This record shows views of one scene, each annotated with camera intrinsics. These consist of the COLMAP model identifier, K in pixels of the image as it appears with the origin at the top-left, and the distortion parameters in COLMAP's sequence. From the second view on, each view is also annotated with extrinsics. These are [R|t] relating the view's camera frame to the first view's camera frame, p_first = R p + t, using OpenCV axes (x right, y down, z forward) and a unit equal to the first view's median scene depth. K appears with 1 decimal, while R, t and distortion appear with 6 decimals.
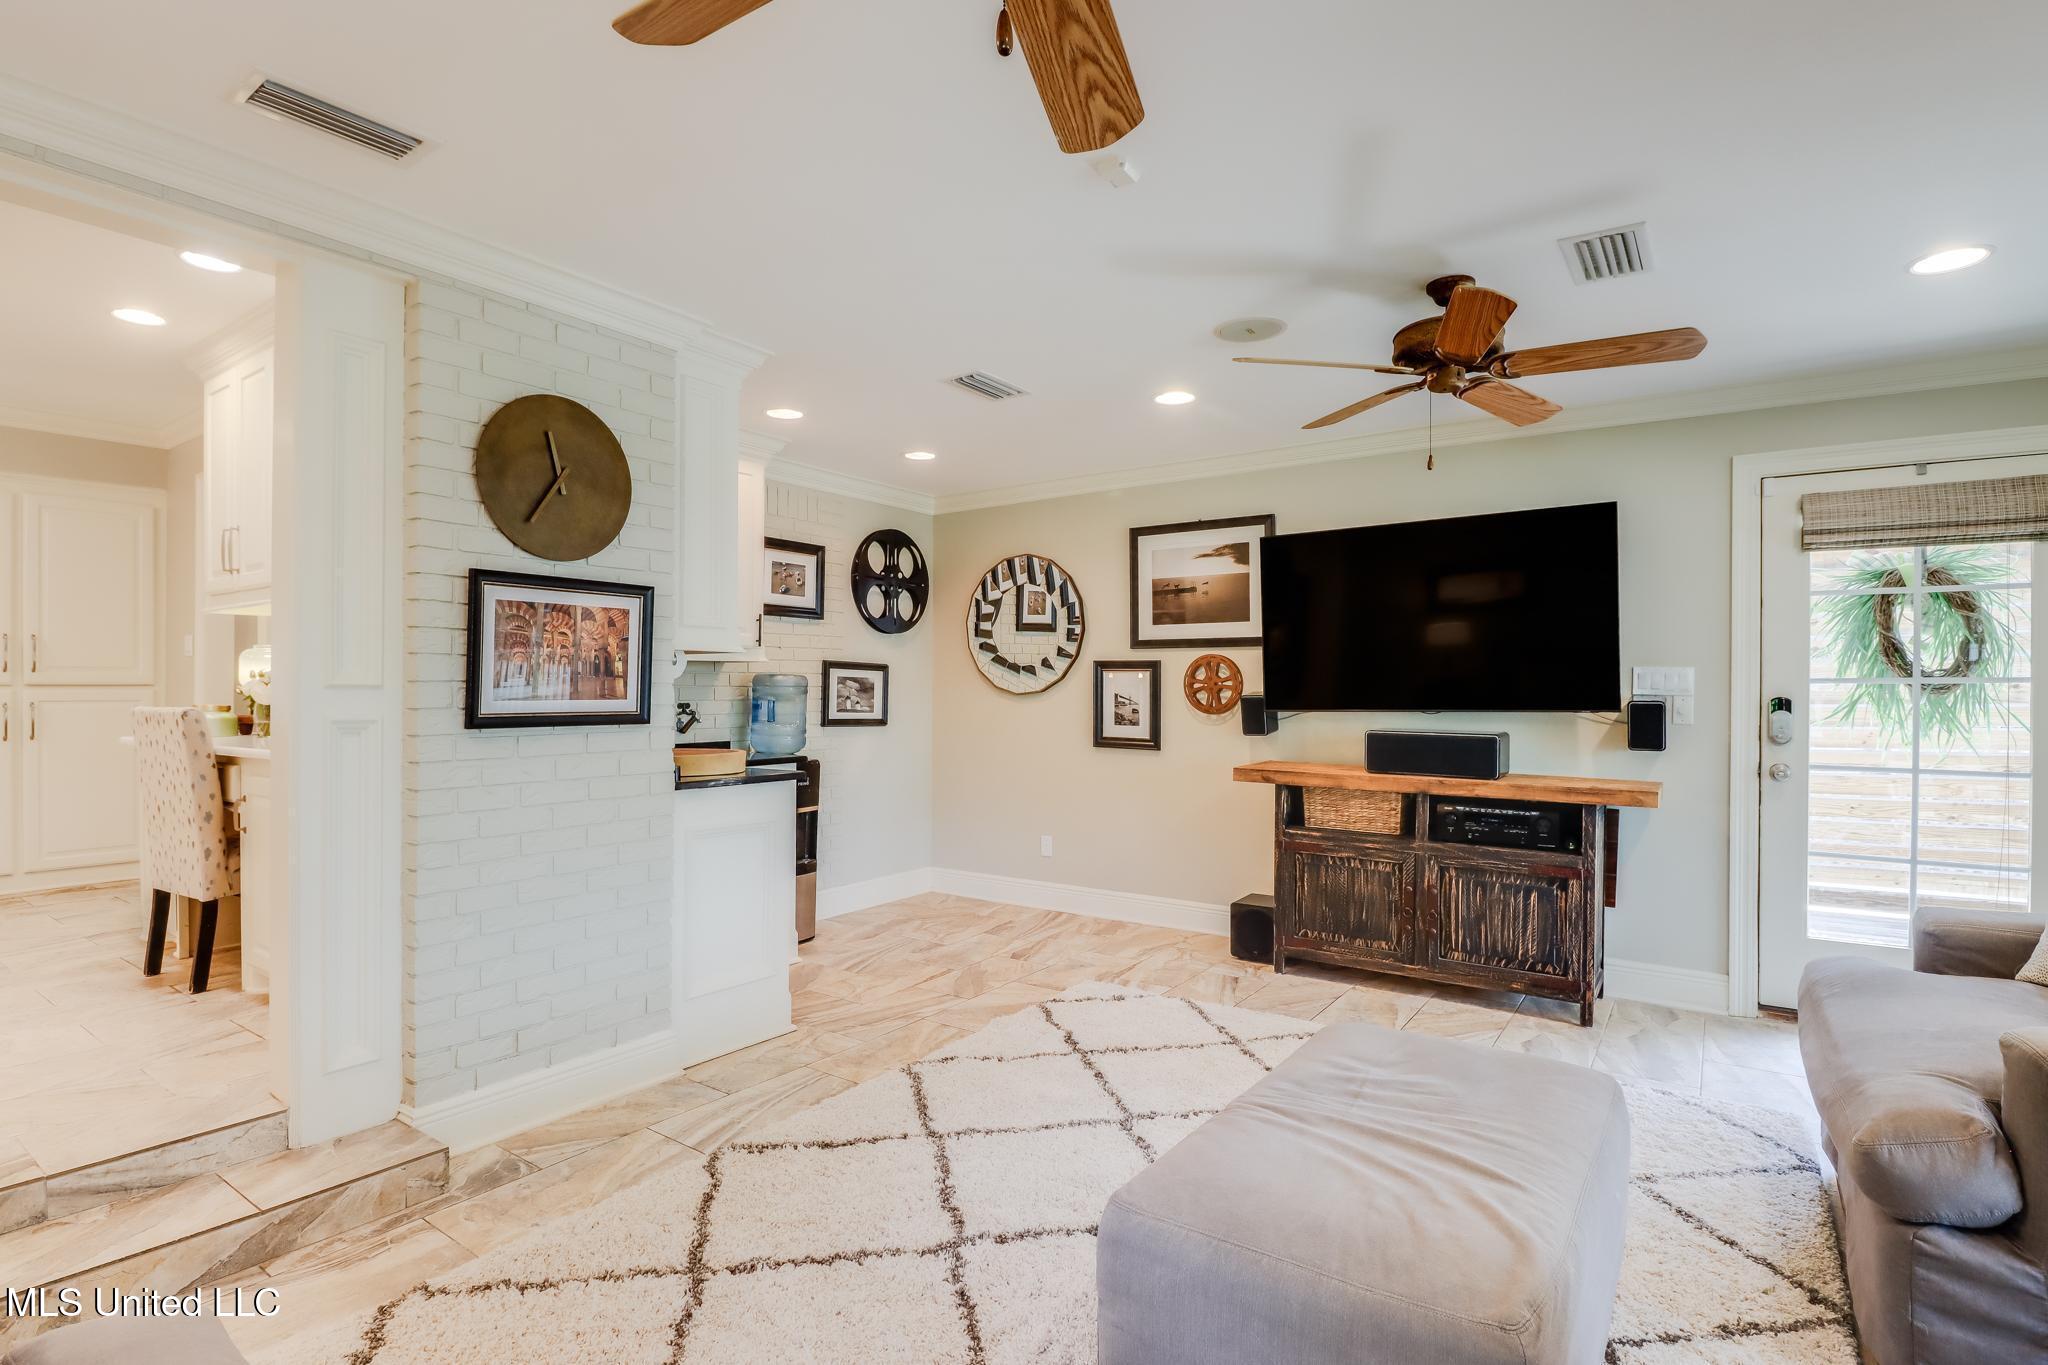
lens RADIAL K [[998.7, 0, 1018.5], [0, 998.7, 690.3], [0, 0, 1]] dist [-0.004564, -0.000660]
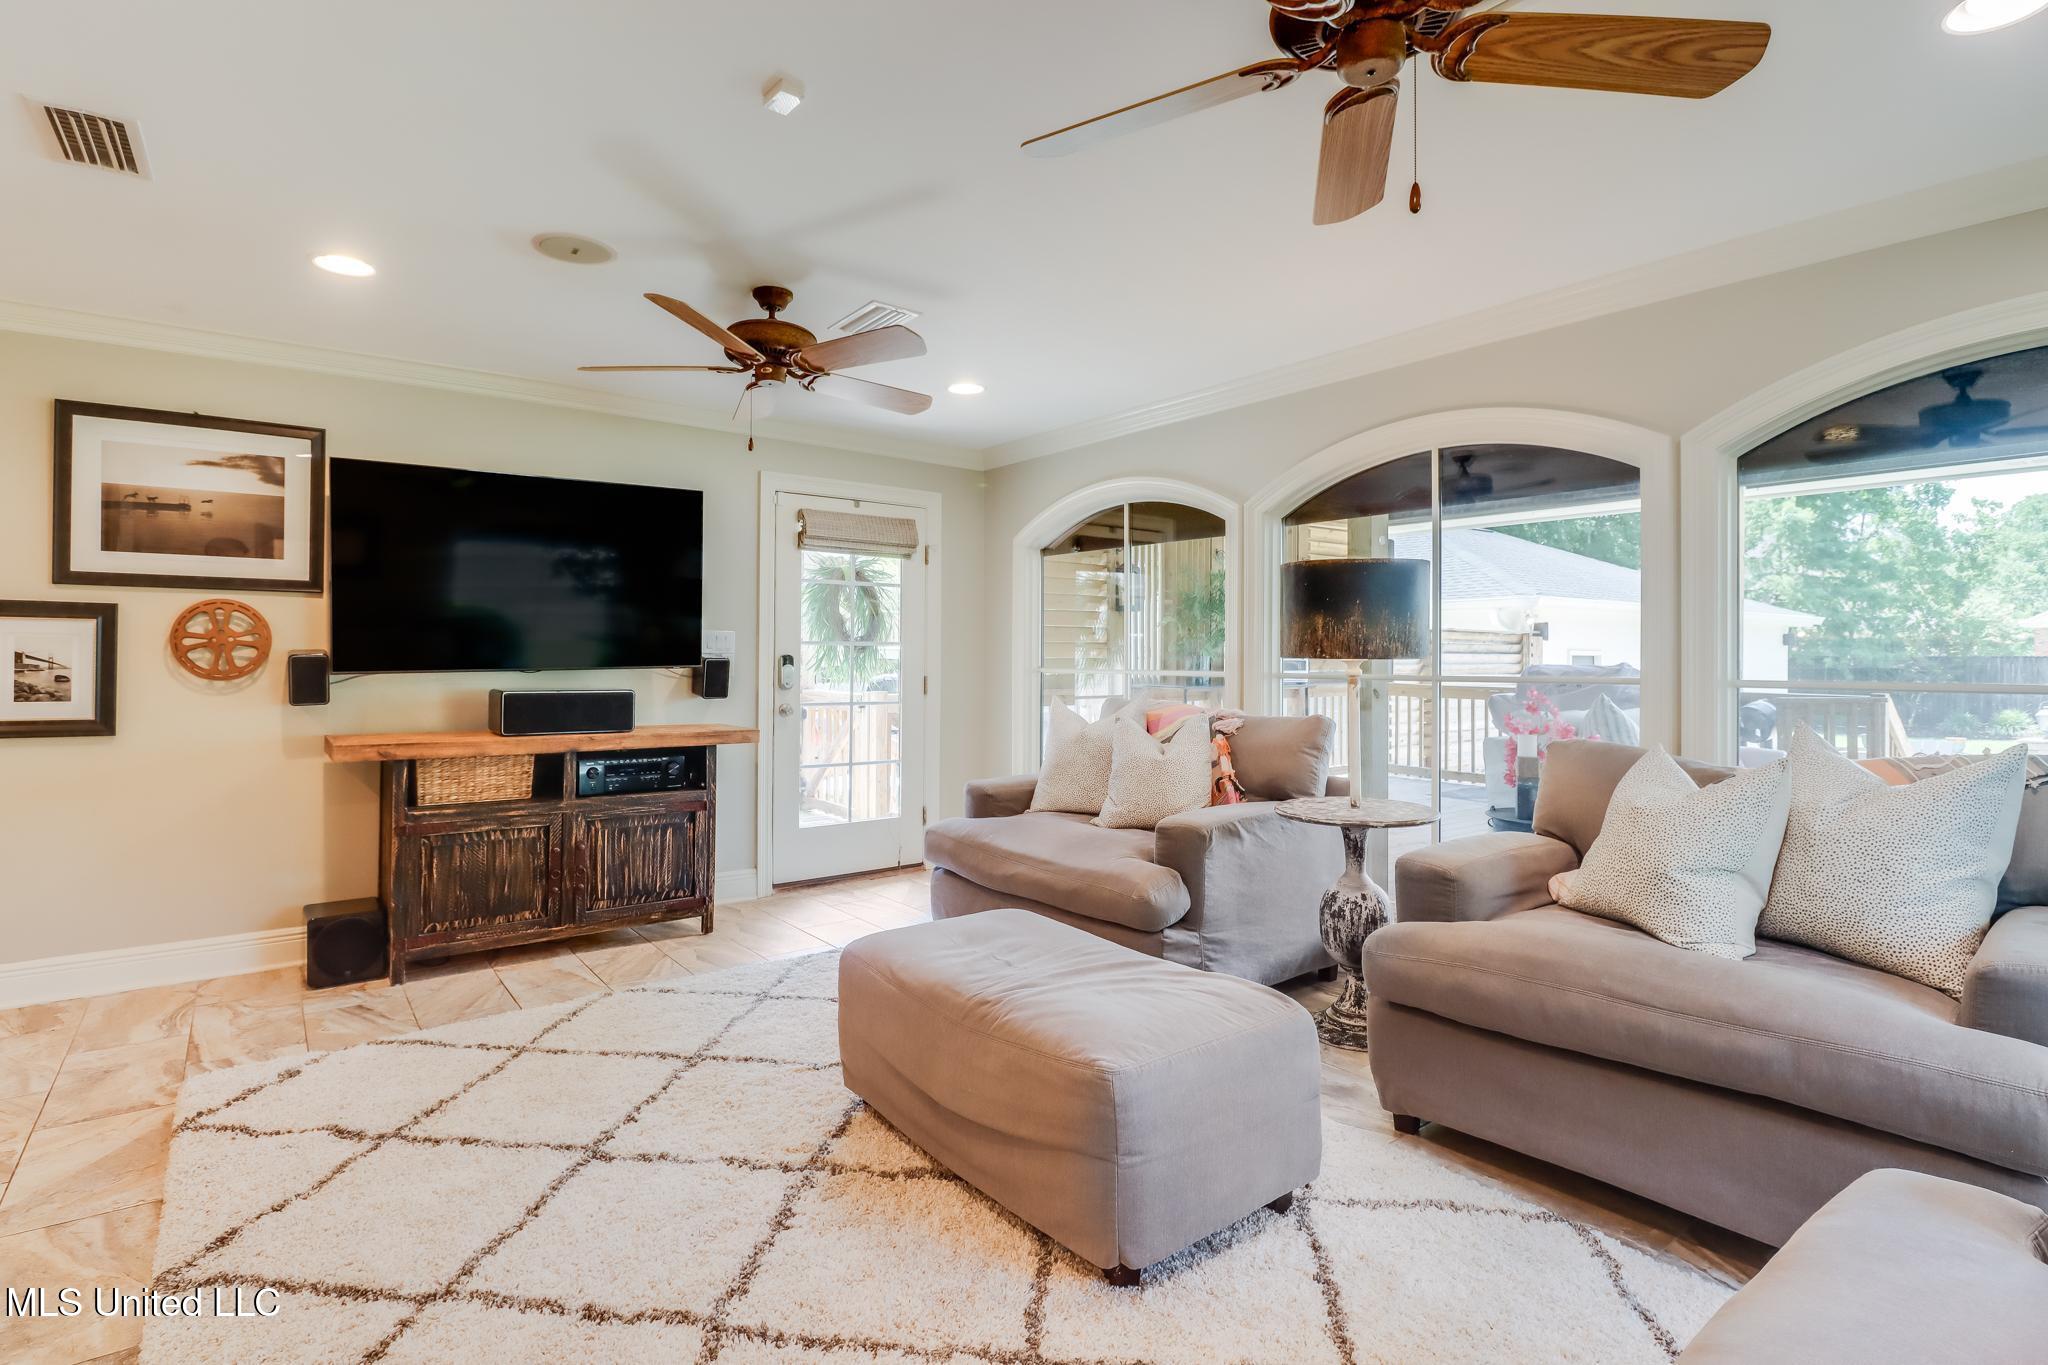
lens RADIAL K [[981.1, 0, 1008.9], [0, 981.1, 656.5], [0, 0, 1]] dist [-0.011913, -0.001384]
pose [[0.312551, -0.003893, 0.949893, -0.380387], [-0.001399, 0.999989, 0.004558, 0.002817], [-0.949900, -0.002753, 0.312542, 0.271336]]
